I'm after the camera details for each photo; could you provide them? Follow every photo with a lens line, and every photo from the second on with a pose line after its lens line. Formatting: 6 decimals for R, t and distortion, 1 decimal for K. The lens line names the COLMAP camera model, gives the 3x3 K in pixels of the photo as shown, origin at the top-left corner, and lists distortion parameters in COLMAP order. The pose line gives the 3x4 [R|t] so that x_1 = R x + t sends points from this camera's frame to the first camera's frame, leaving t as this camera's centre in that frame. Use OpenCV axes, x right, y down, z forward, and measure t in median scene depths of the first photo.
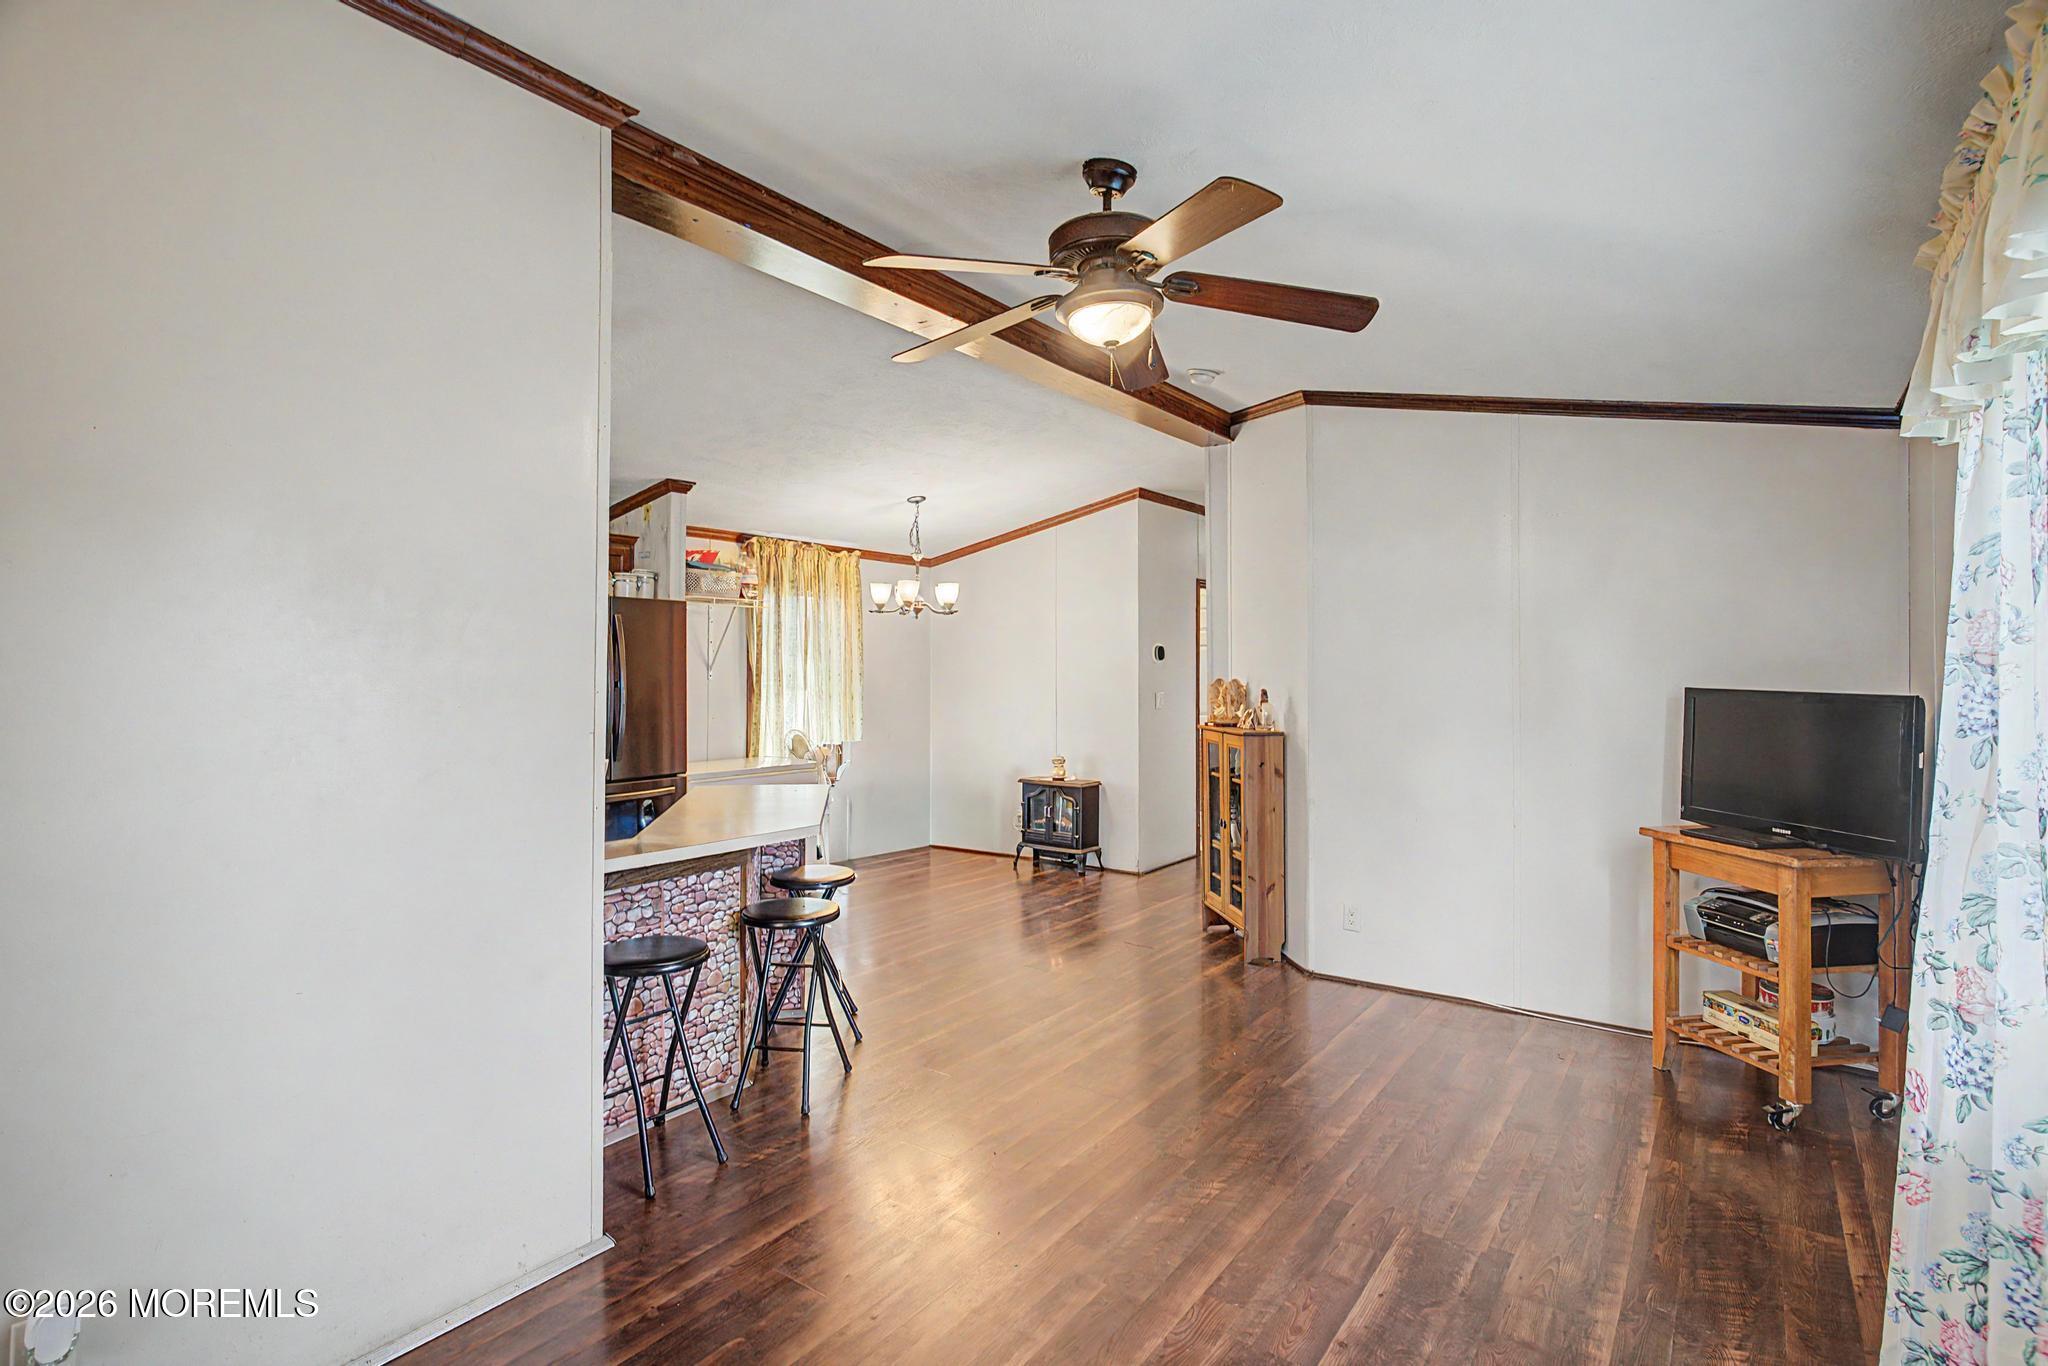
lens RADIAL K [[1000.2, 0, 1021.6], [0, 1000.2, 693.0], [0, 0, 1]] dist [-0.017556, 0.011227]
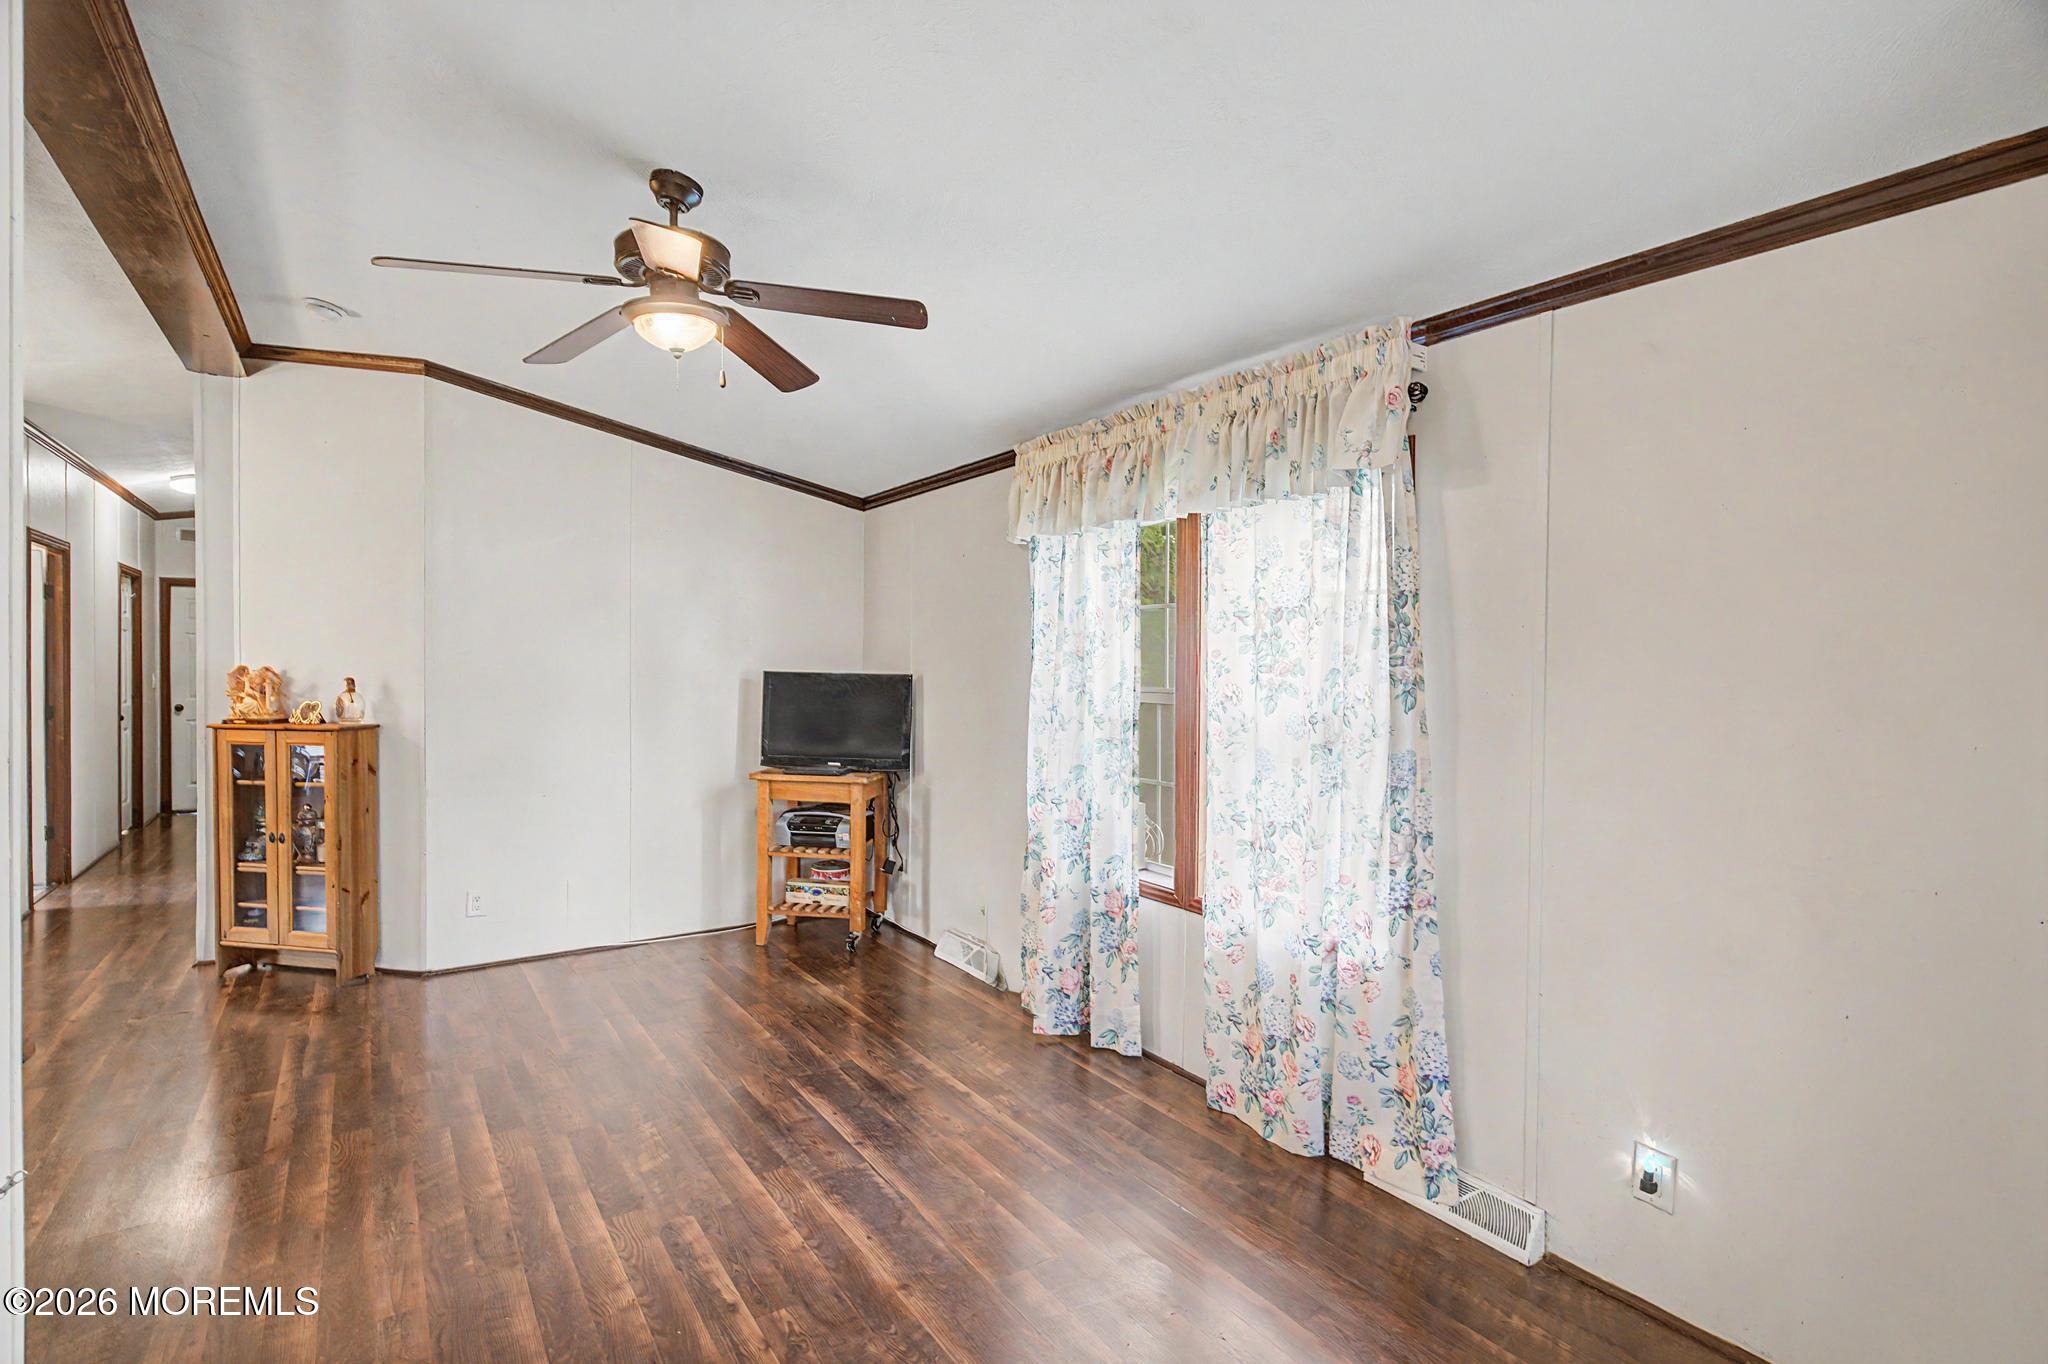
lens RADIAL K [[991.7, 0, 1021.6], [0, 991.7, 665.9], [0, 0, 1]] dist [-0.022267, 0.010395]
pose [[0.351047, -0.005029, 0.936344, -0.346894], [0.016262, 0.999868, -0.000727, -0.004086], [-0.936217, 0.015482, 0.351082, 0.112749]]
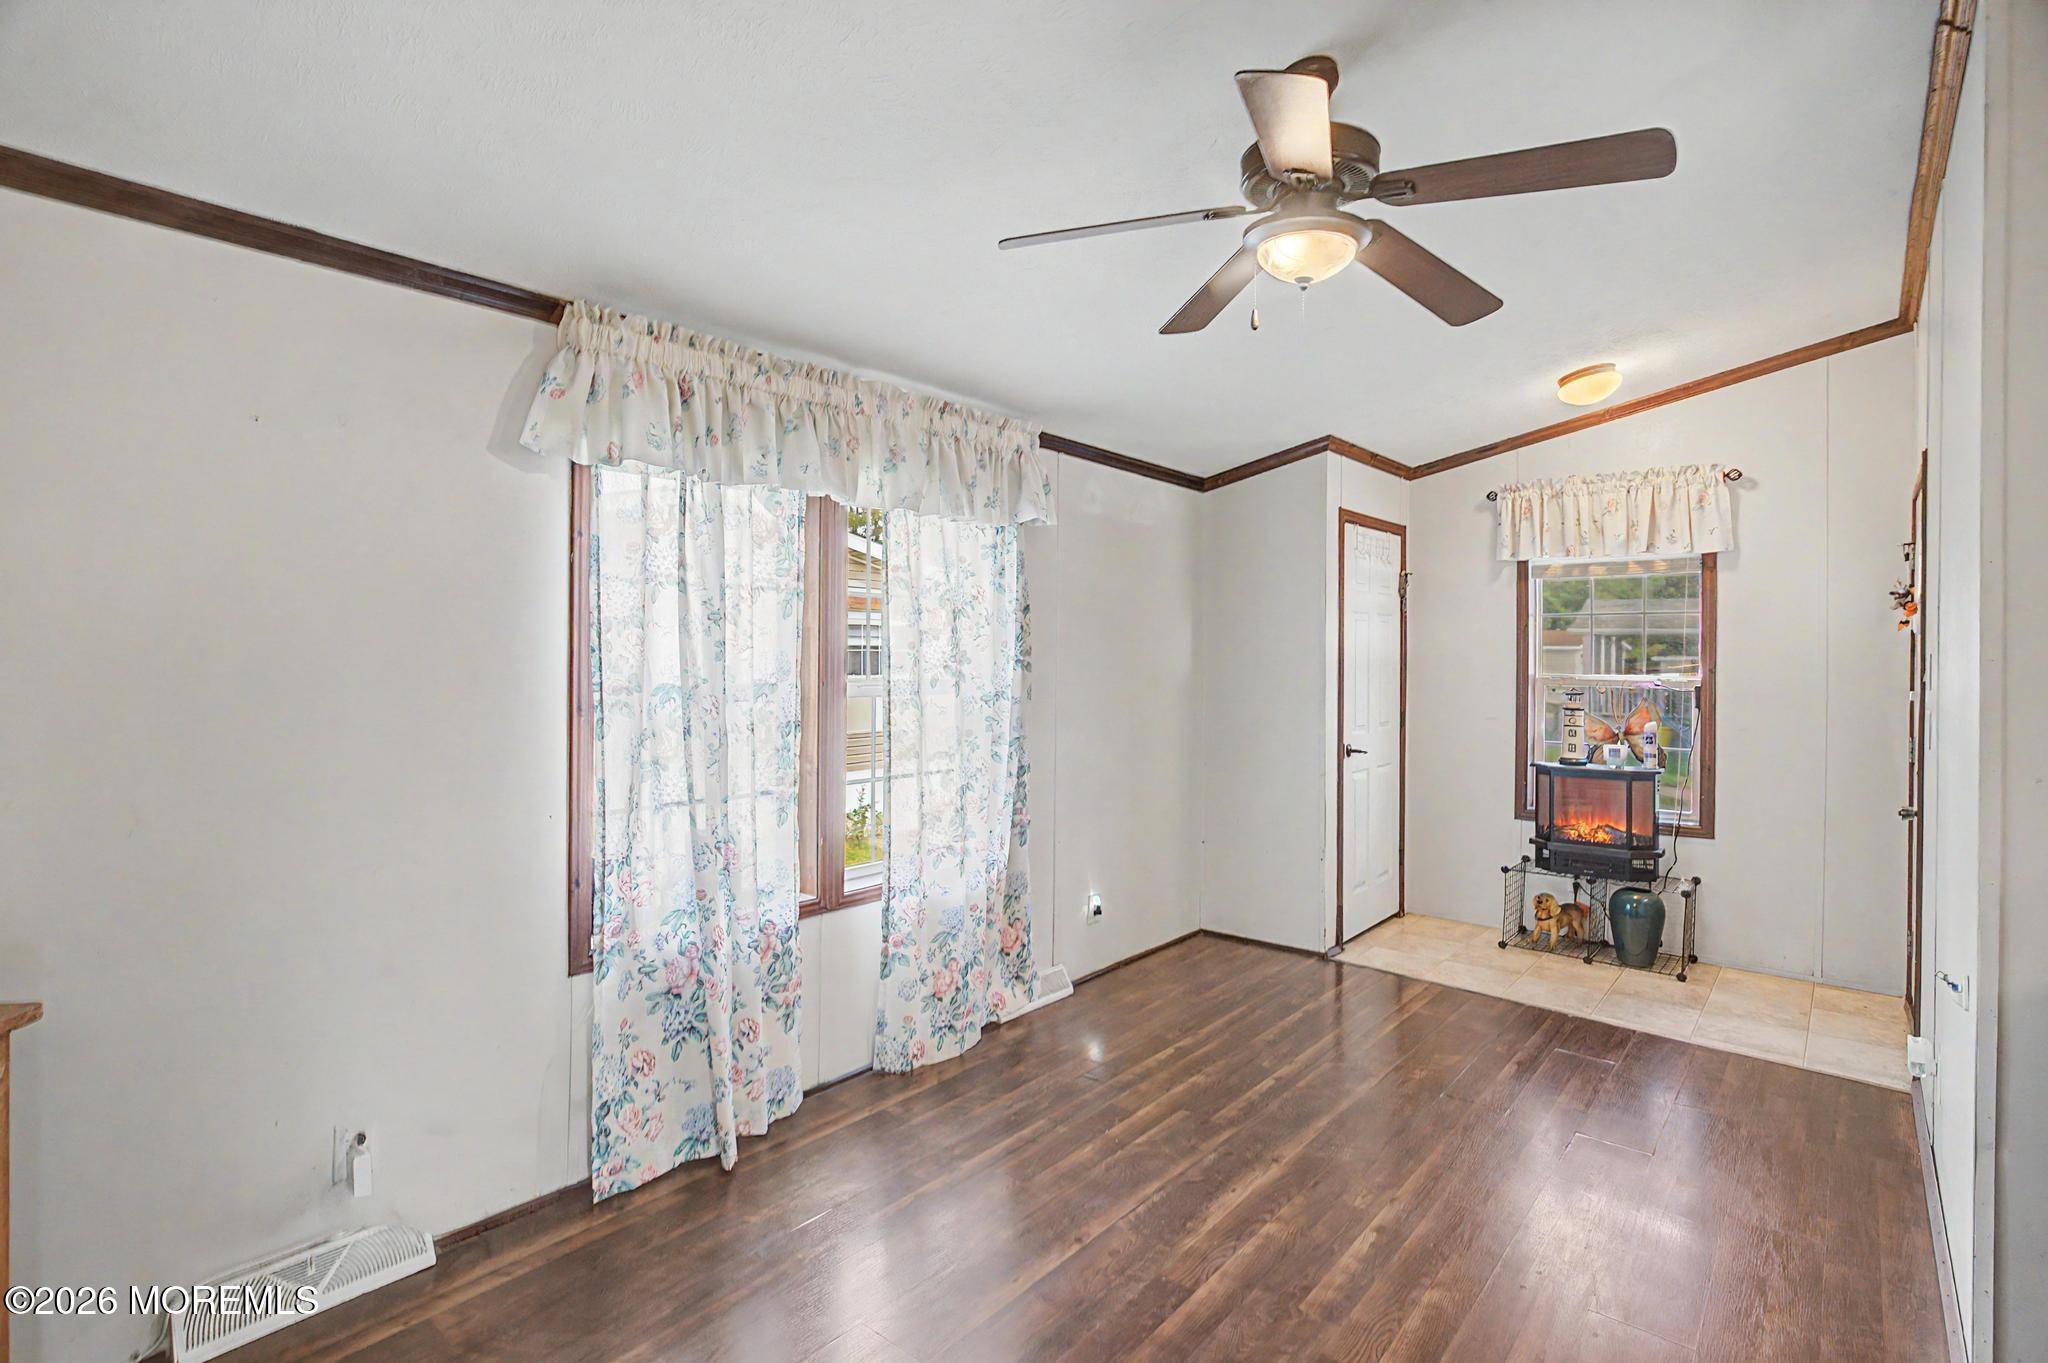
lens RADIAL K [[1004.4, 0, 1021.3], [0, 1004.4, 670.4], [0, 0, 1]] dist [0.001860, 0.000329]
pose [[-0.997674, -0.004573, 0.068010, 0.122160], [-0.001926, 0.999240, 0.038933, -0.019539], [-0.068137, 0.038711, -0.996925, 0.833519]]
